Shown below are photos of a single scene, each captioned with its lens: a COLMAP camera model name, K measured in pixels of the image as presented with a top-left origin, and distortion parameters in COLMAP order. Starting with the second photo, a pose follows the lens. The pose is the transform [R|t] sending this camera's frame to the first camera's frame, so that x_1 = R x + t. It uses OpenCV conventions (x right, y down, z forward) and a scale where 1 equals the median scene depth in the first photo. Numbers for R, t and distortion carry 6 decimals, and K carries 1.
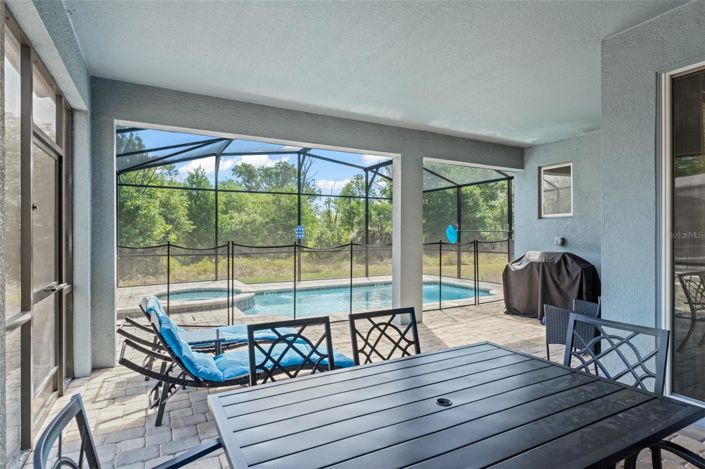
lens RADIAL K [[379.6, 0, 352.5], [0, 379.6, 234.5], [0, 0, 1]] dist [-0.000725, -0.000081]
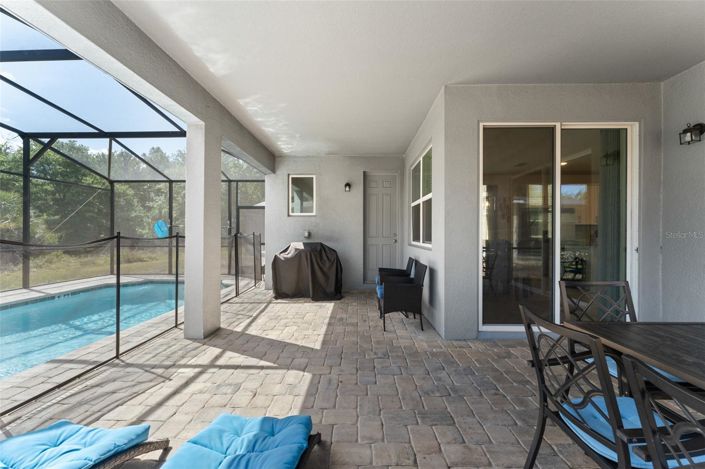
lens RADIAL K [[280.9, 0, 352.5], [0, 280.9, 234.5], [0, 0, 1]] dist [0.000190, -0.000020]
pose [[0.504834, 0.002837, 0.863212, -0.182364], [-0.004162, 0.999991, -0.000852, 0.016982], [-0.863206, -0.003163, 0.504841, 0.353609]]
